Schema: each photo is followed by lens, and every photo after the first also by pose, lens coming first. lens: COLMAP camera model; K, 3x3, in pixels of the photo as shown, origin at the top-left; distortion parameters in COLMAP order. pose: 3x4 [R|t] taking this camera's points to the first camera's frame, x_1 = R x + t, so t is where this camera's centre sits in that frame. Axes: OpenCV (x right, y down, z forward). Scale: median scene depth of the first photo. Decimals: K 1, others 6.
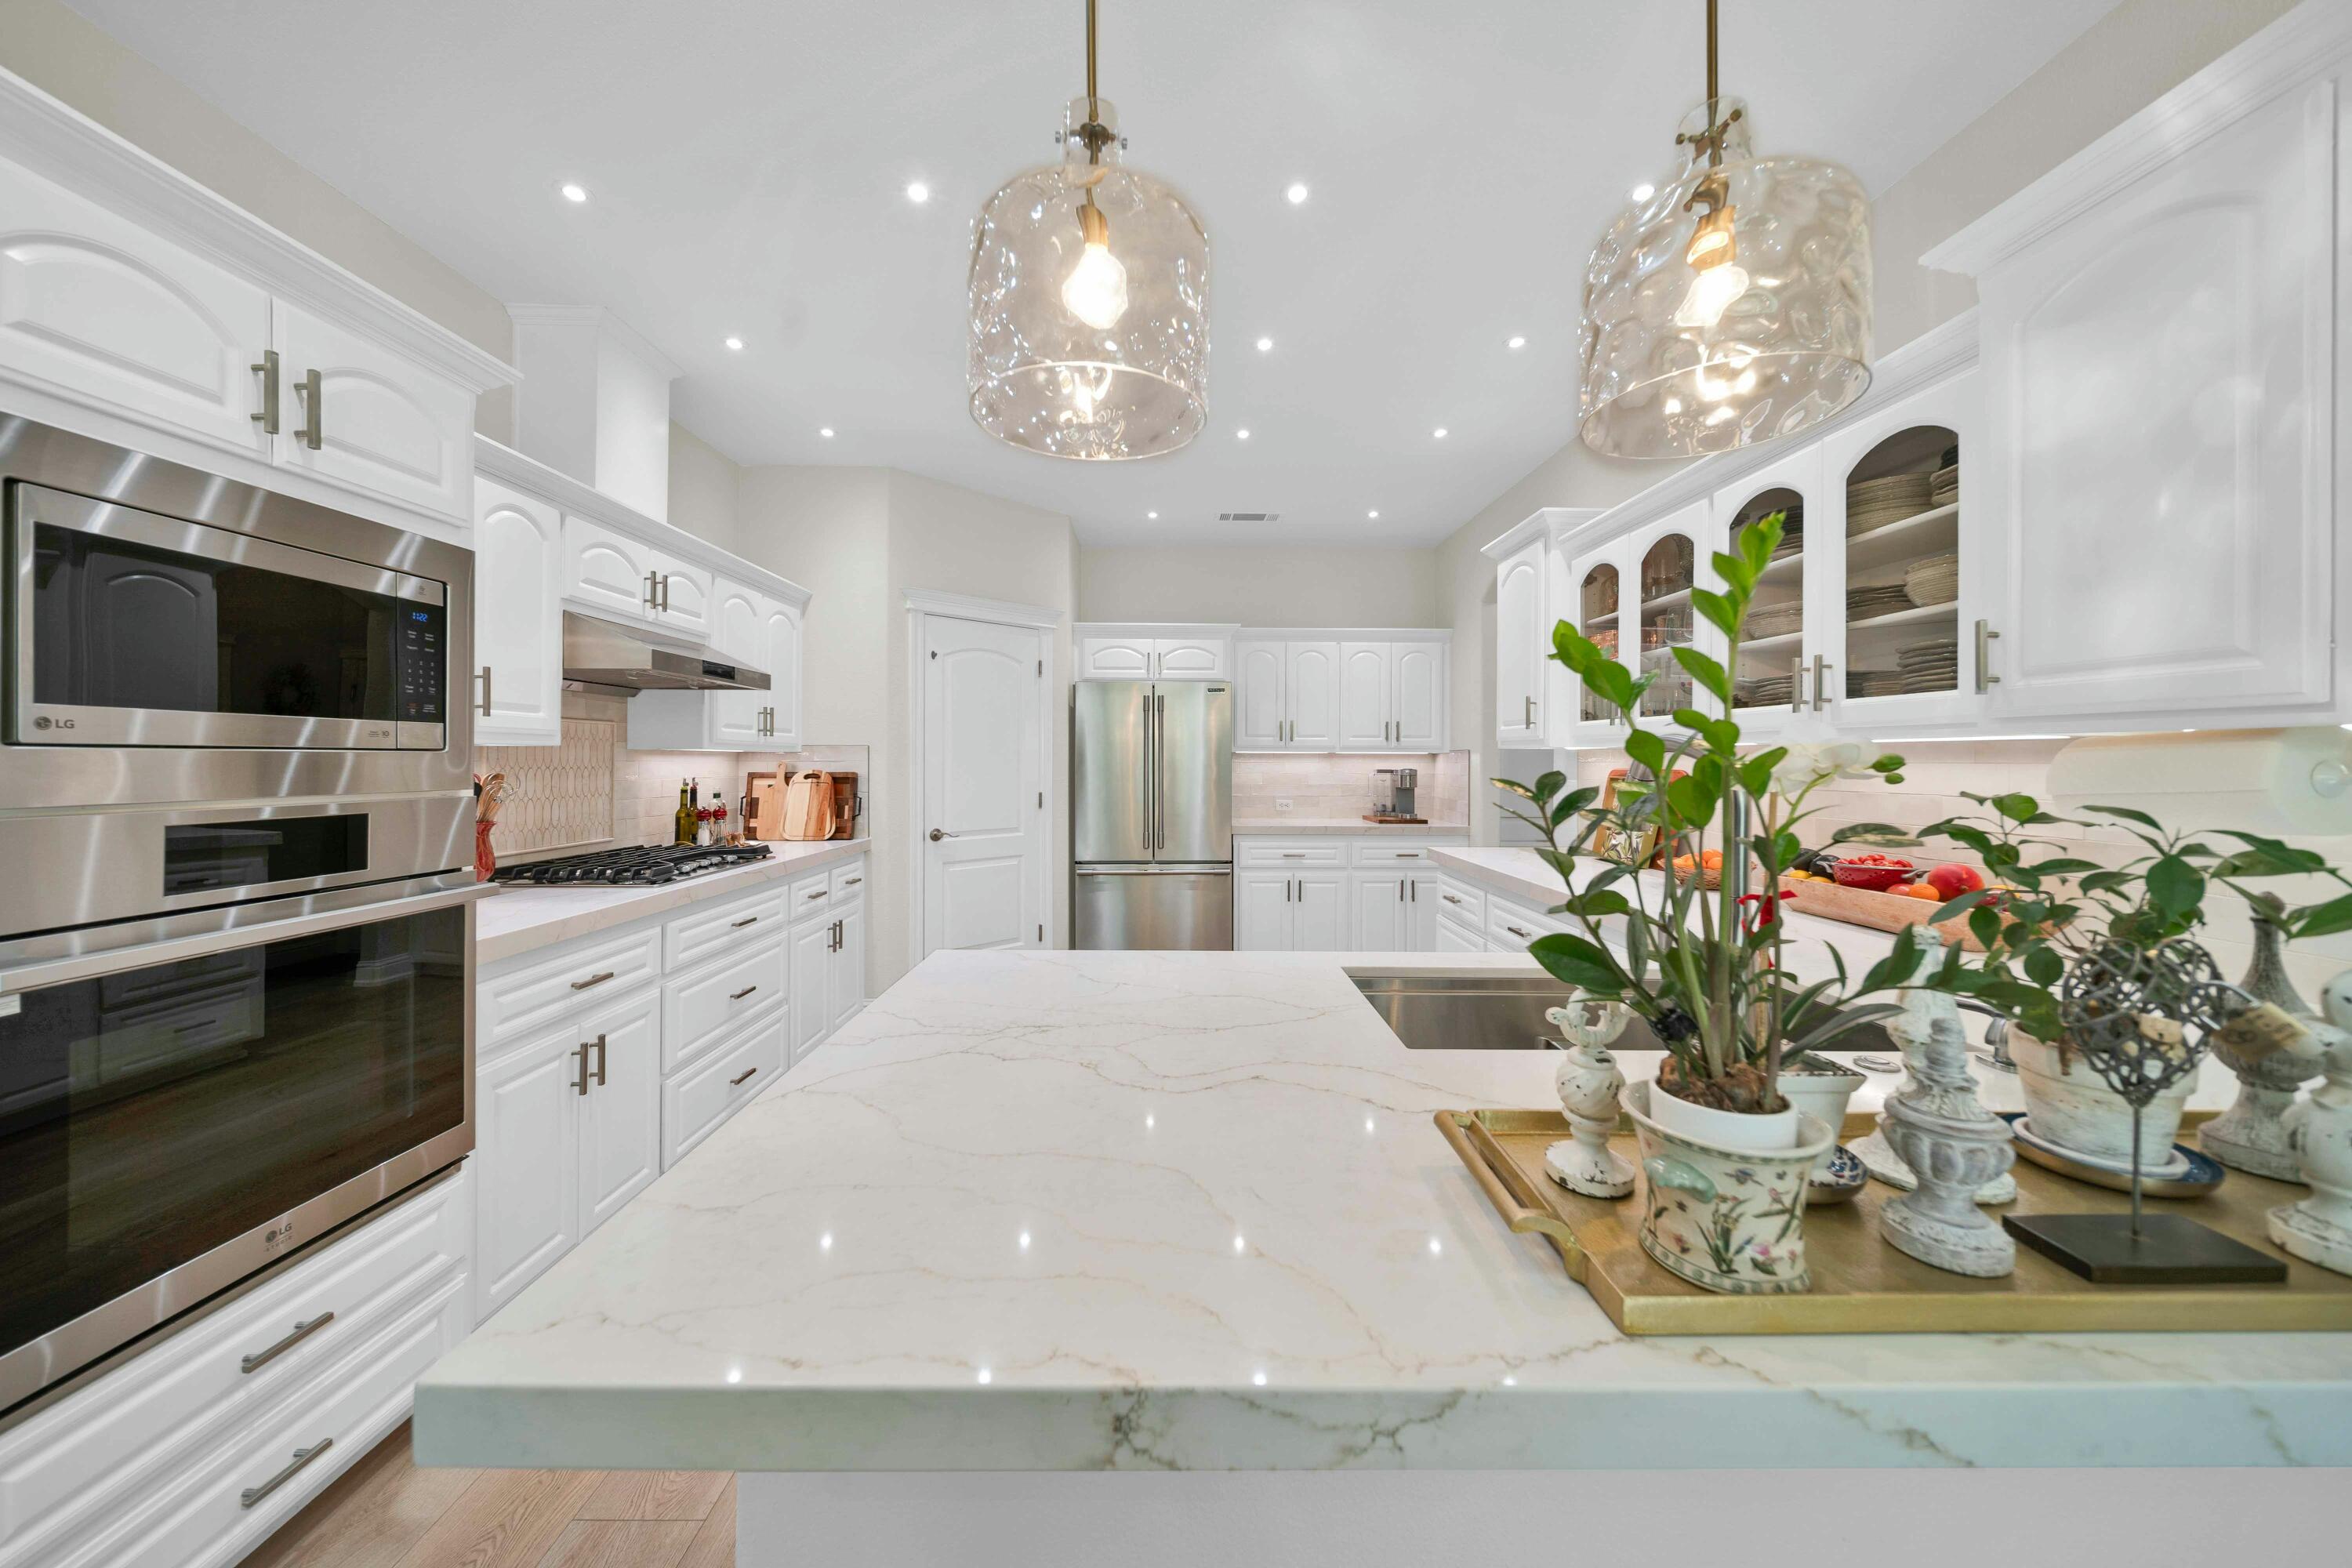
lens RADIAL K [[846.0, 0, 1176.4], [0, 846.0, 761.2], [0, 0, 1]] dist [-0.002746, -0.000298]
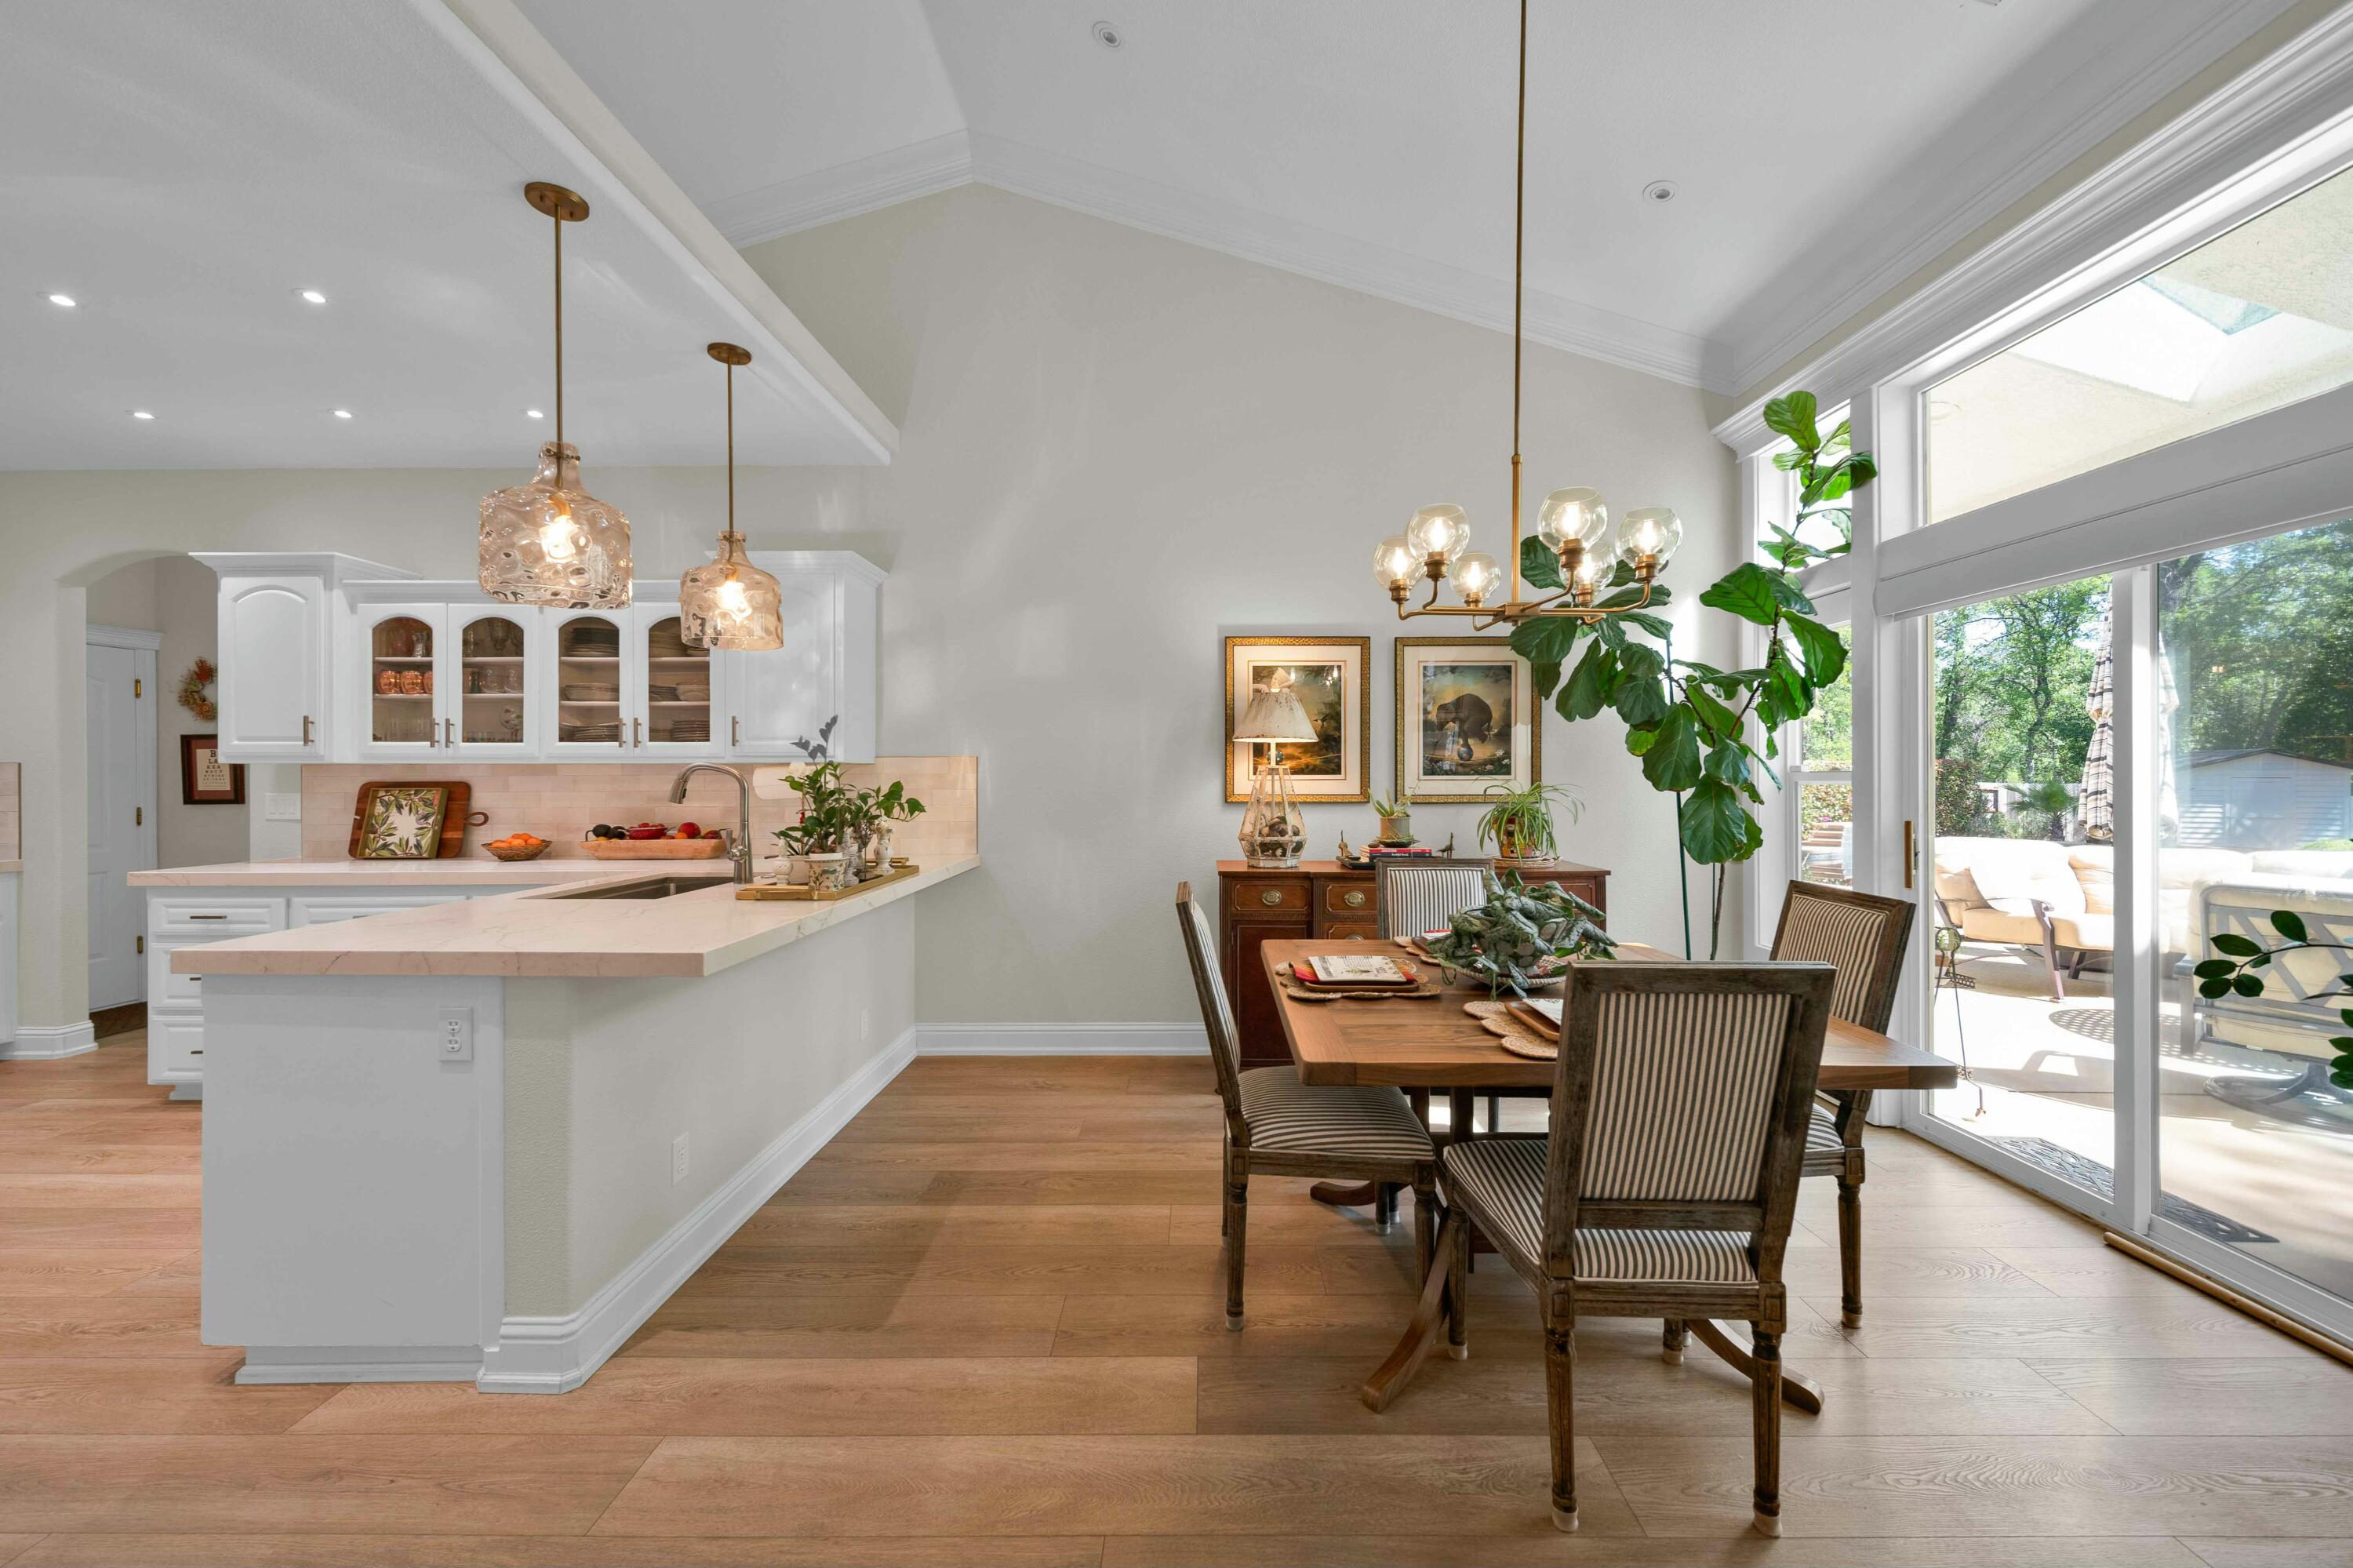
lens RADIAL K [[846.3, 0, 1191.8], [0, 846.3, 779.7], [0, 0, 1]] dist [-0.002746, -0.000298]
pose [[0.009069, -0.004703, 0.999948, -1.166387], [0.004603, 0.999979, 0.004662, 0.011979], [-0.999948, 0.004560, 0.009090, -0.277257]]
